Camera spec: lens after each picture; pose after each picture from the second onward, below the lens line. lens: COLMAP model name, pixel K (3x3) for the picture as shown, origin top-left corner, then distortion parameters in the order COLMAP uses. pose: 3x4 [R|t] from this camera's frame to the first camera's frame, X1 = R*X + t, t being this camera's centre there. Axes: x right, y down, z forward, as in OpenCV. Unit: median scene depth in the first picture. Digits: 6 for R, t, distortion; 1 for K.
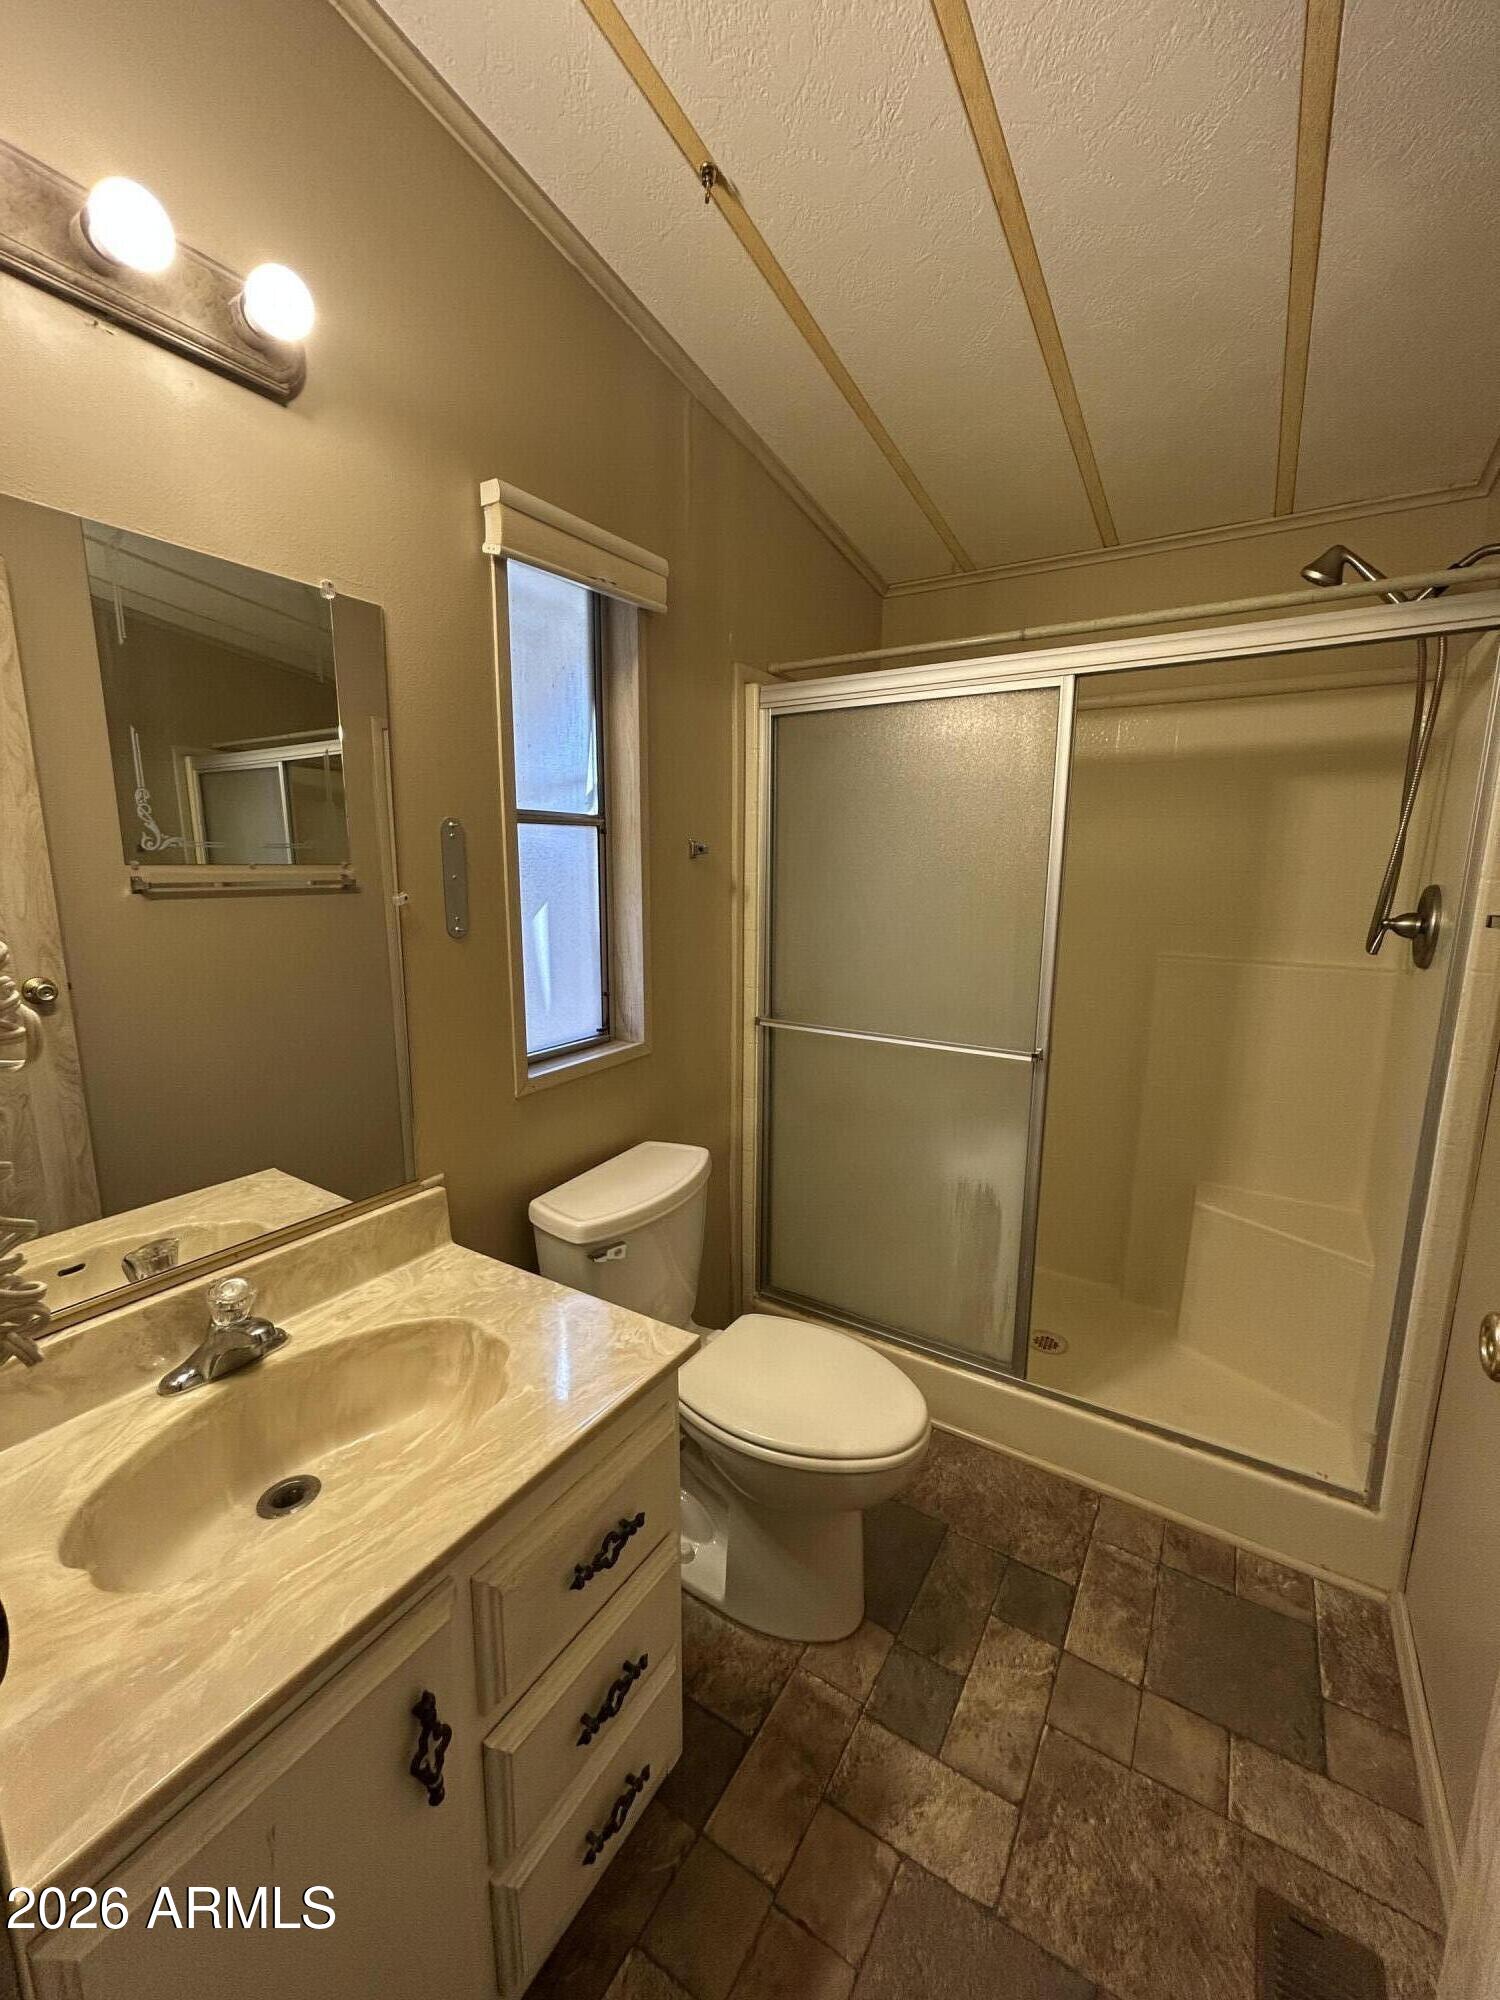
lens RADIAL K [[802.6, 0, 749.6], [0, 802.6, 1003.1], [0, 0, 1]] dist [0.000178, 0.000005]
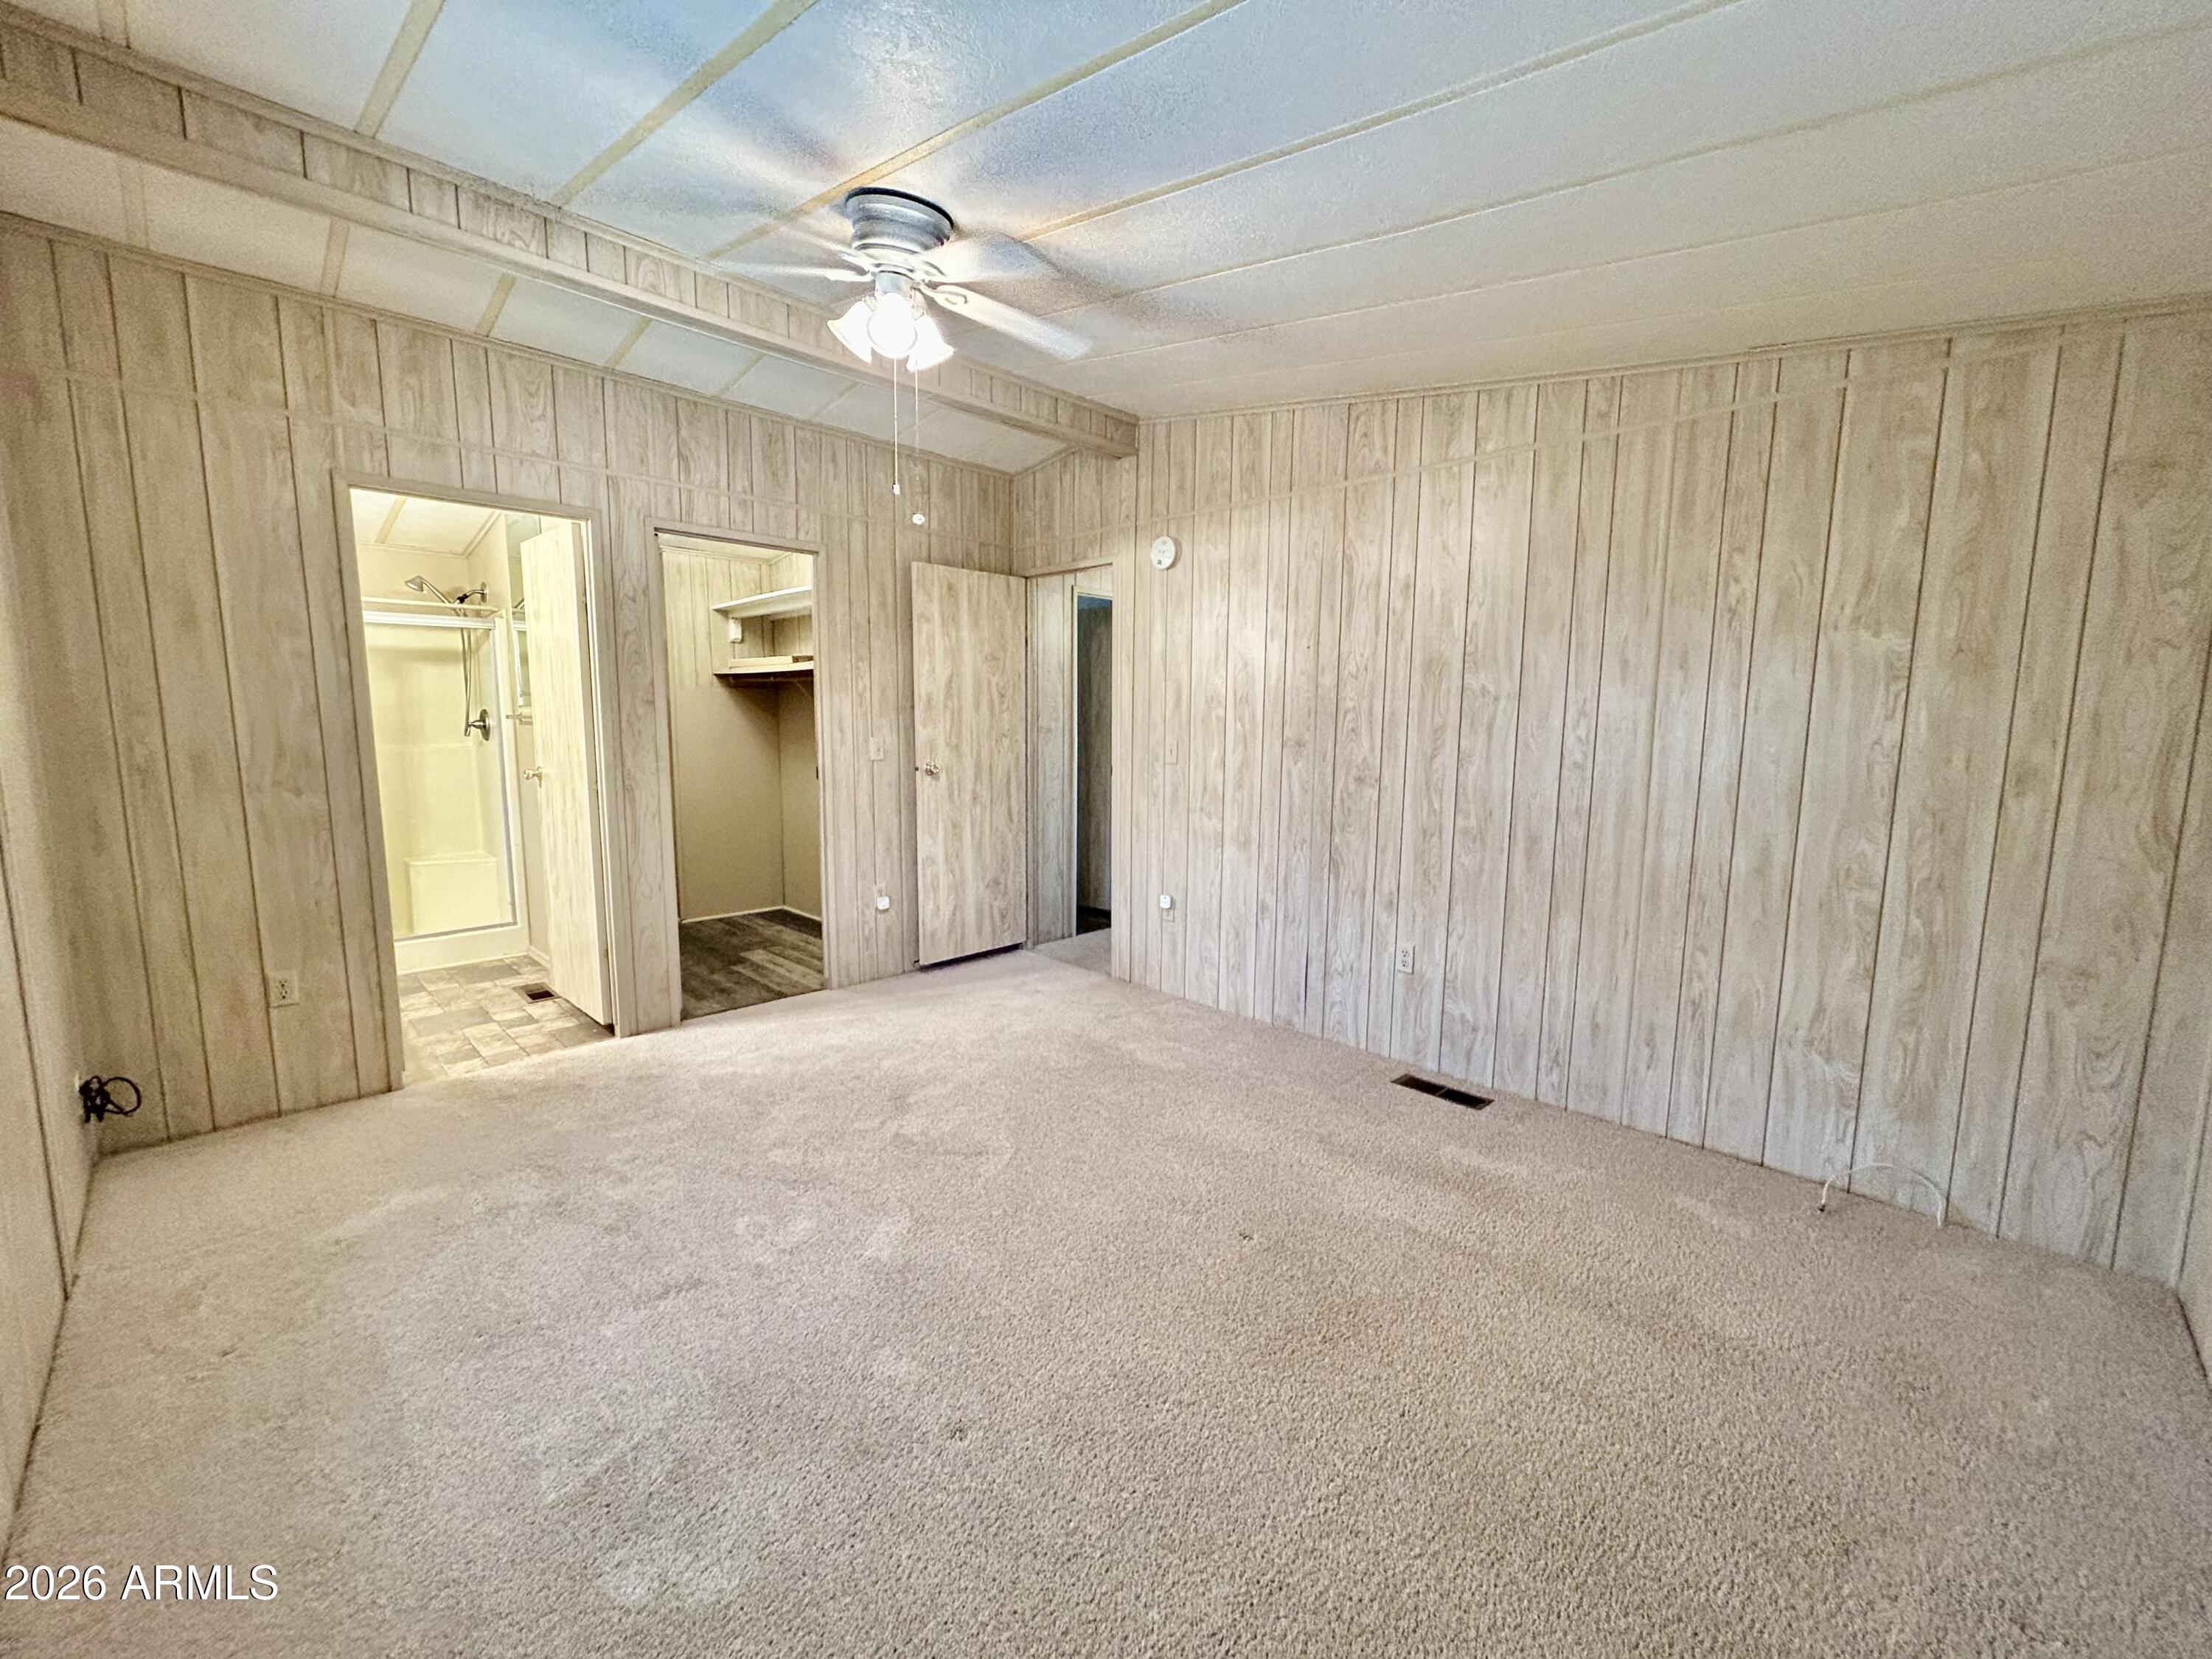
lens RADIAL K [[887.7, 0, 1106.4], [0, 887.7, 826.8], [0, 0, 1]] dist [0.000178, 0.000005]
pose [[0.212618, -0.124058, 0.969228, -2.132719], [0.160235, 0.982907, 0.090658, 0.397656], [-0.963908, 0.136029, 0.228862, -2.135355]]
